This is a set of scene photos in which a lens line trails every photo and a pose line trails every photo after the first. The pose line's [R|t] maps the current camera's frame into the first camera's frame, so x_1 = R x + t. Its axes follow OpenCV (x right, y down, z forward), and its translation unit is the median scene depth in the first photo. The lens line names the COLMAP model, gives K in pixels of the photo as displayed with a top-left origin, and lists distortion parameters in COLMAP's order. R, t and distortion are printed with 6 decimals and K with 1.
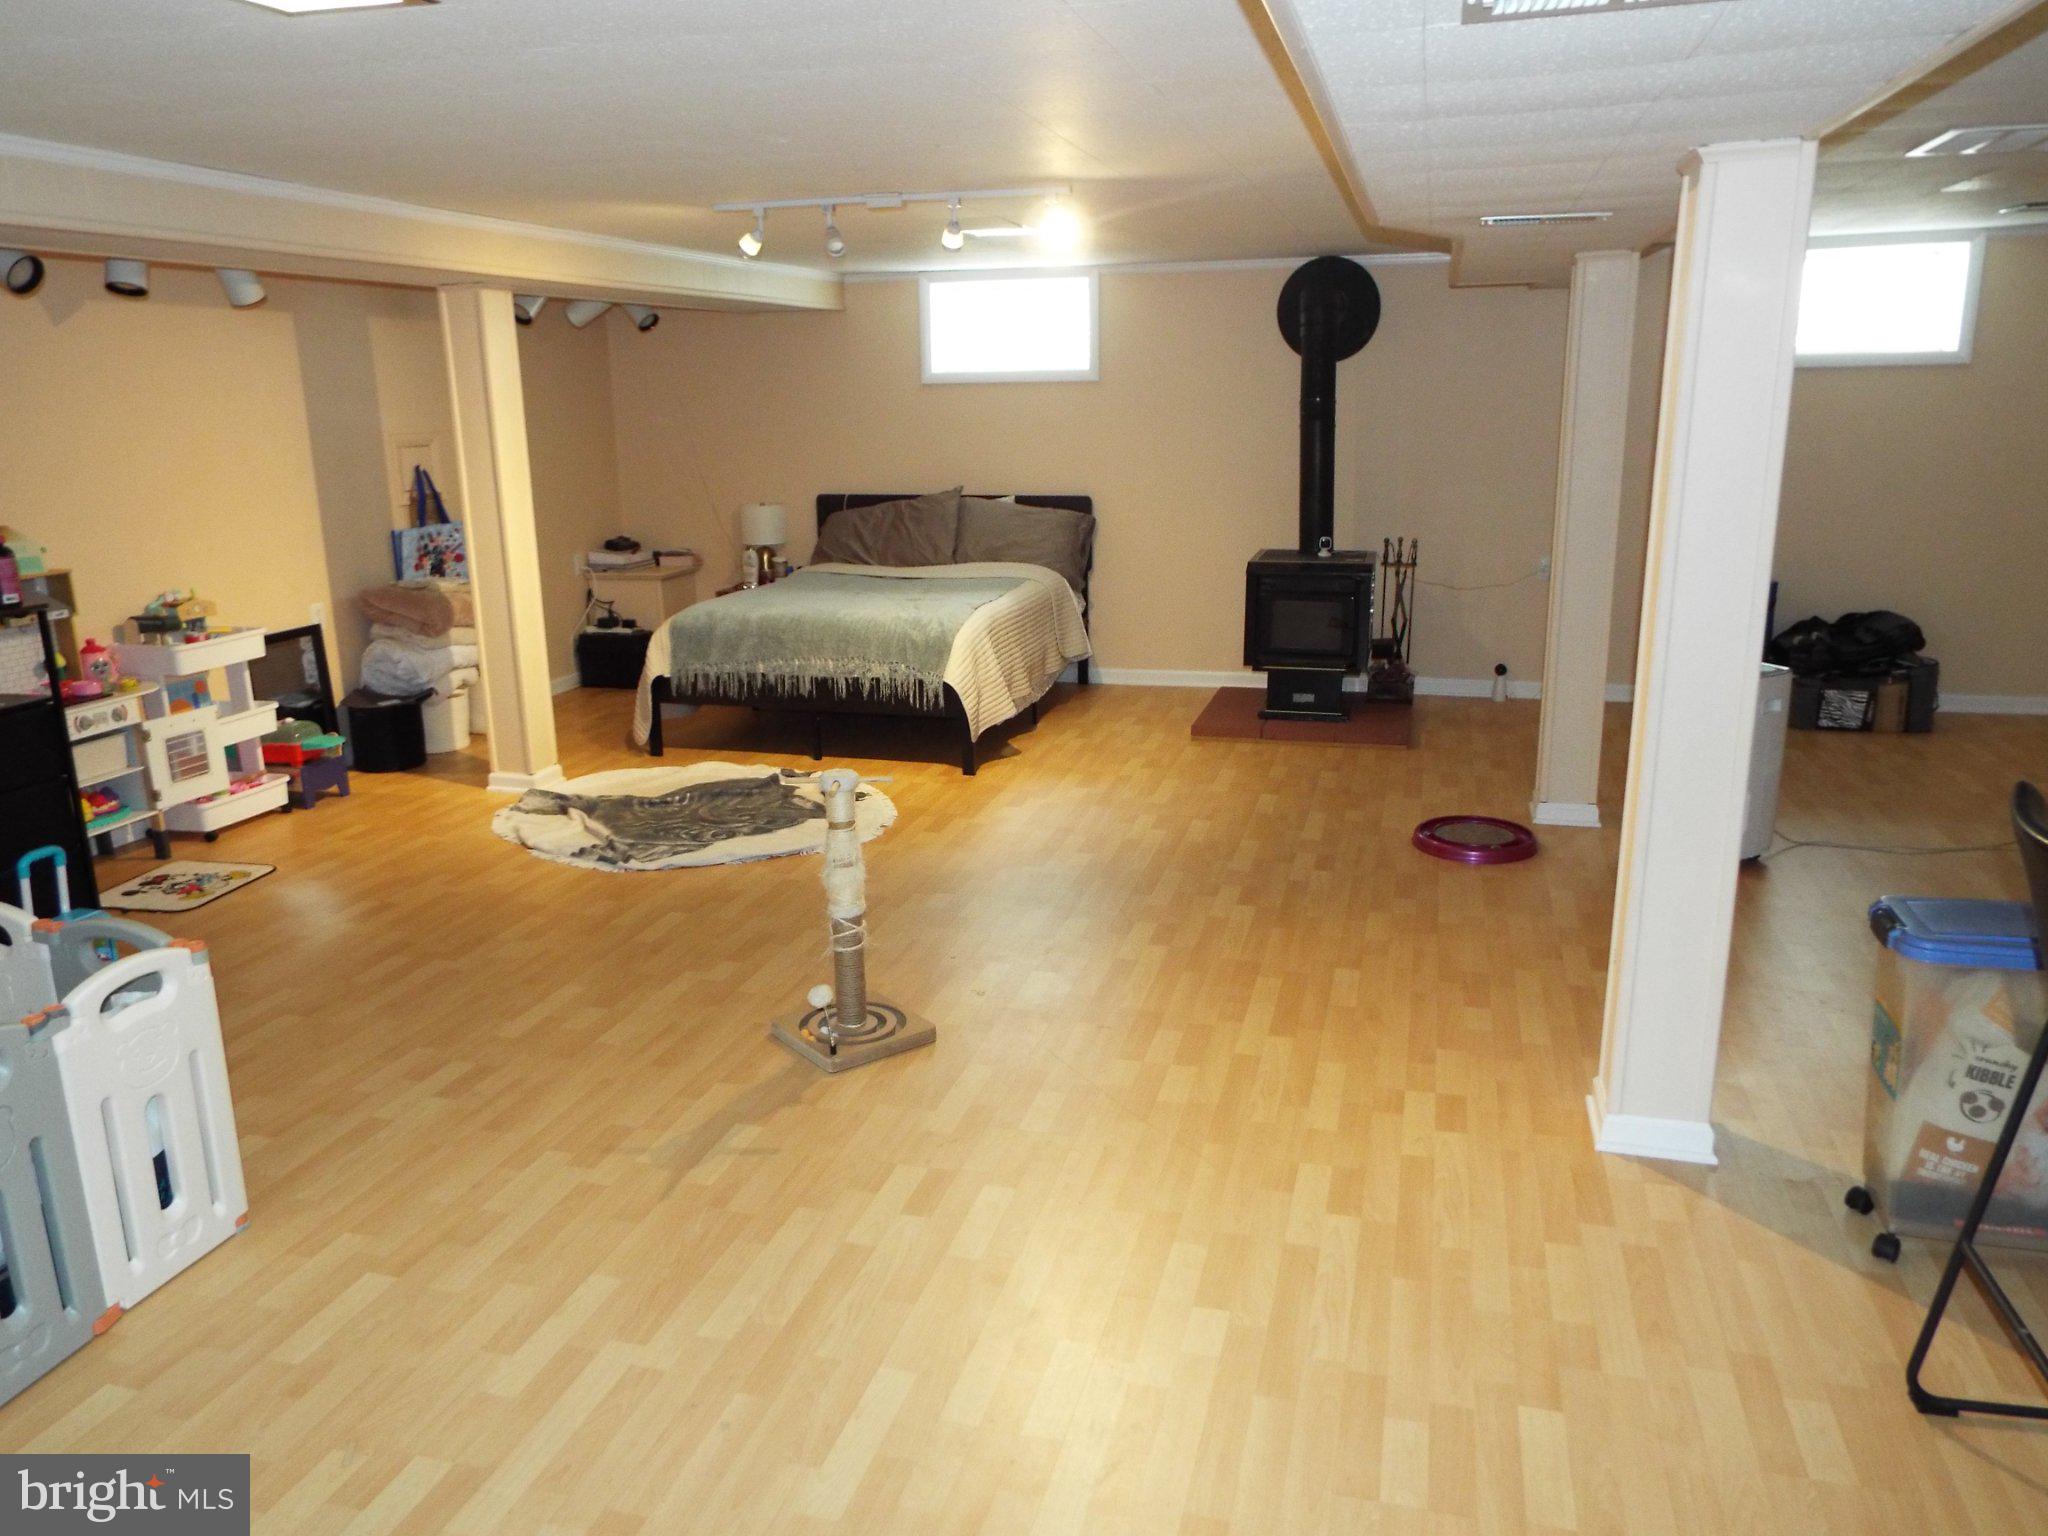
lens RADIAL K [[1525.7, 0, 1024.0], [0, 1525.7, 768.0], [0, 0, 1]] dist [-0.009317, 0.050369]
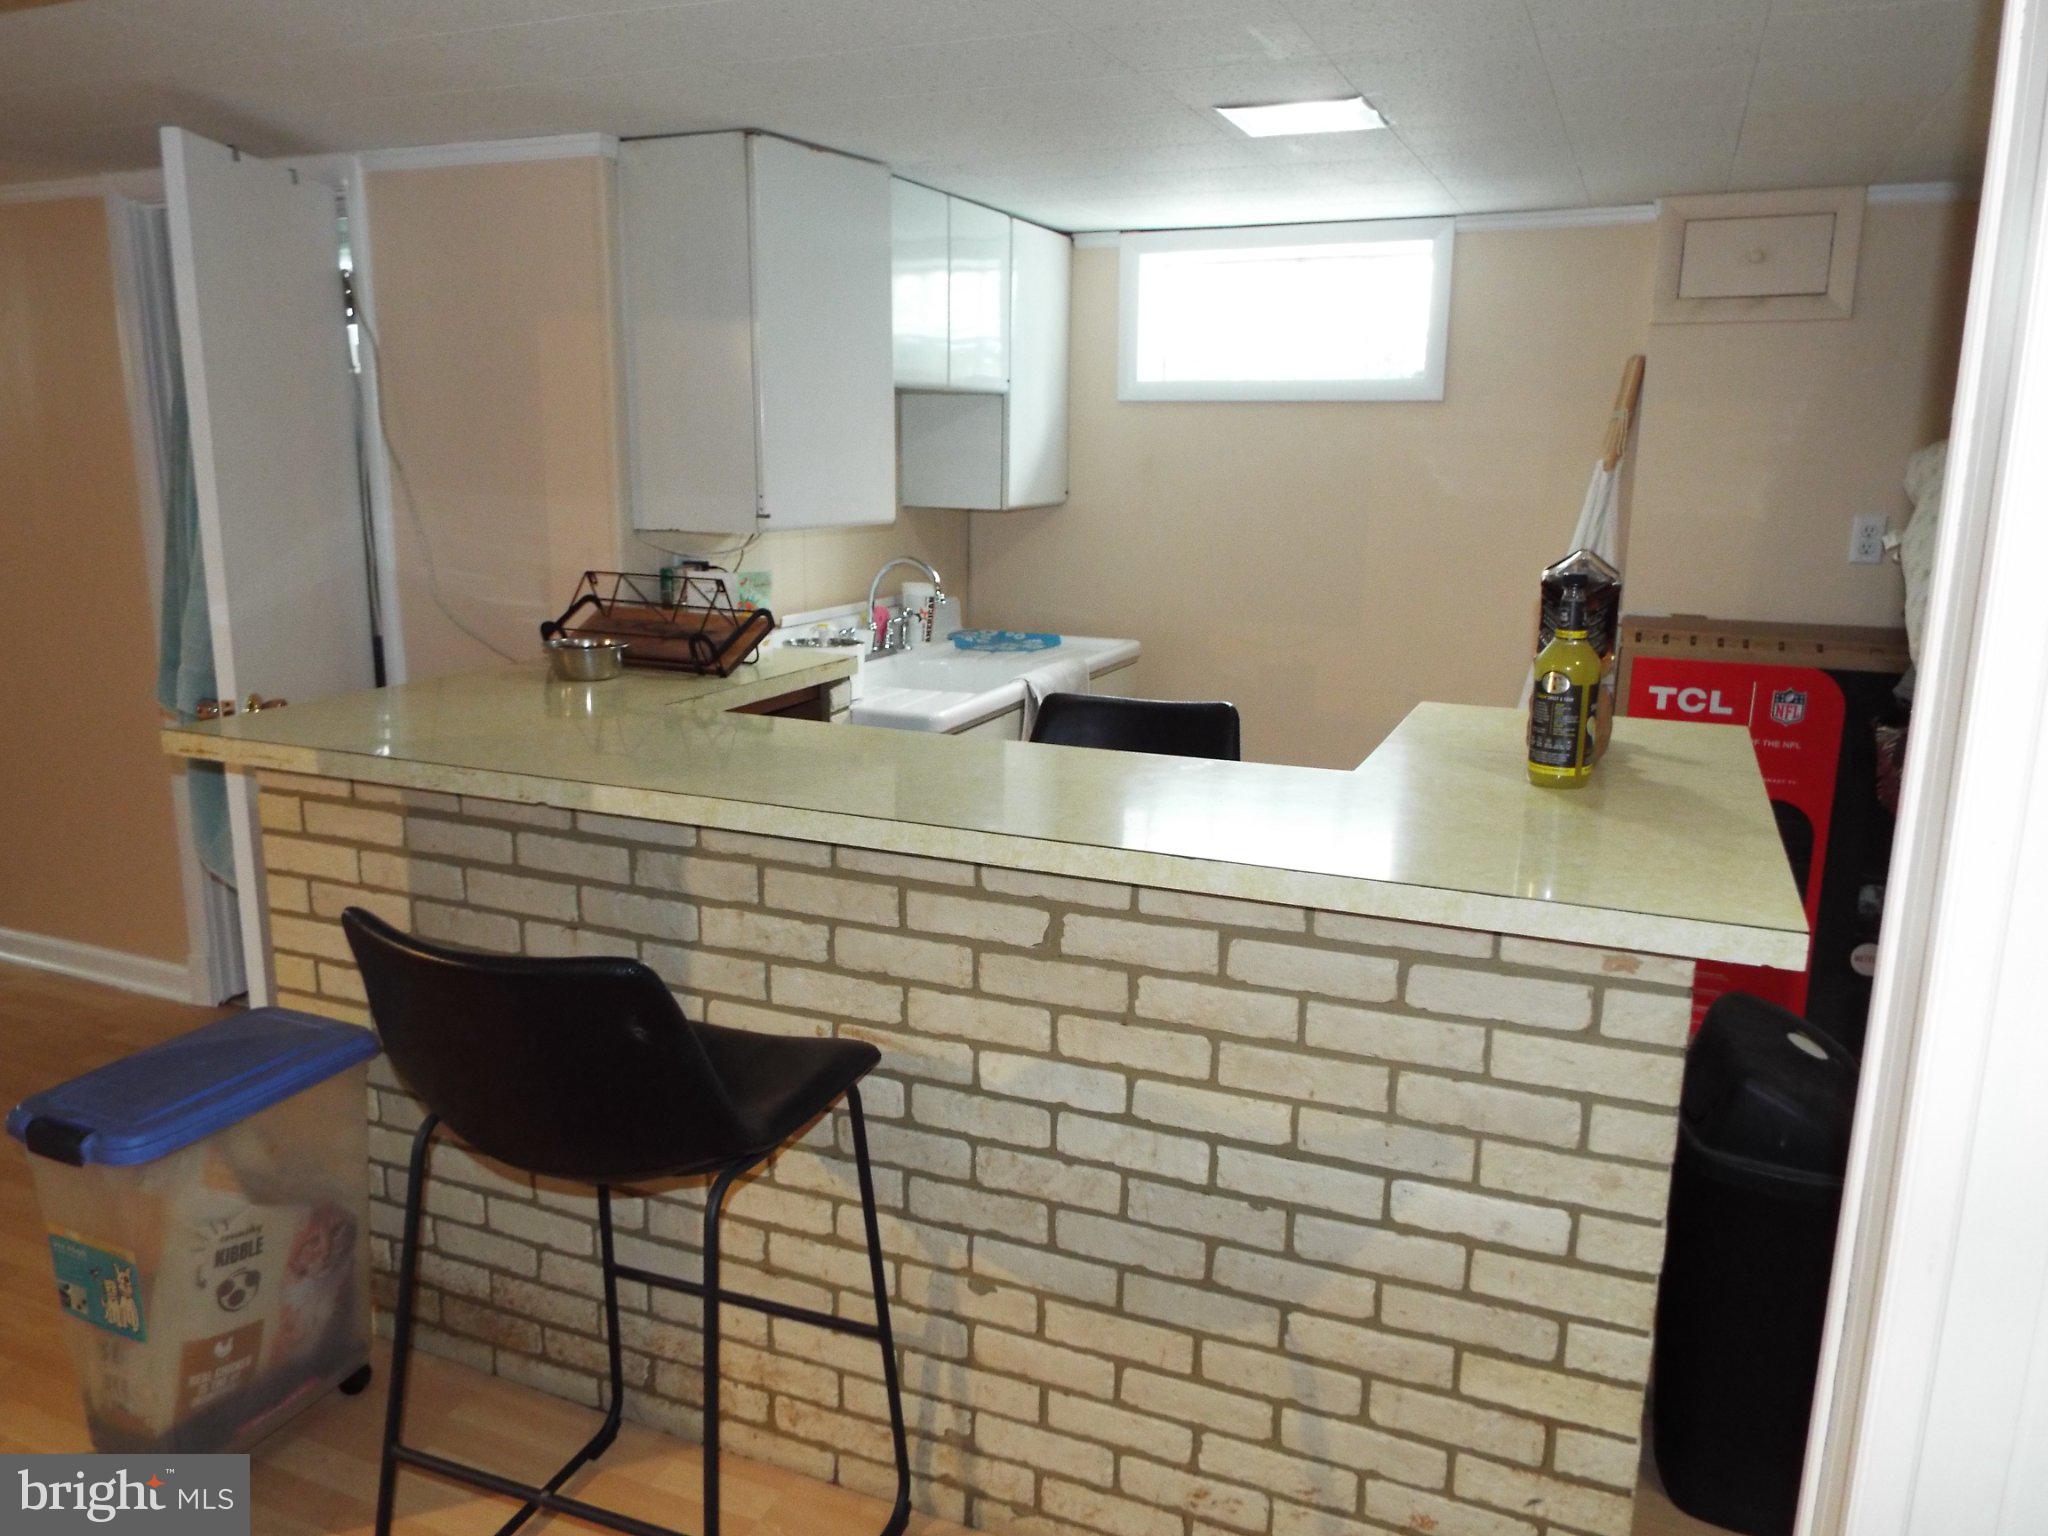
lens RADIAL K [[1525.7, 0, 1024.0], [0, 1525.7, 768.0], [0, 0, 1]] dist [-0.009317, 0.050369]
pose [[0.148331, -0.194593, 0.969604, -0.076689], [0.239596, 0.958311, 0.155673, -0.083848], [-0.959475, 0.209222, 0.188770, 0.363650]]
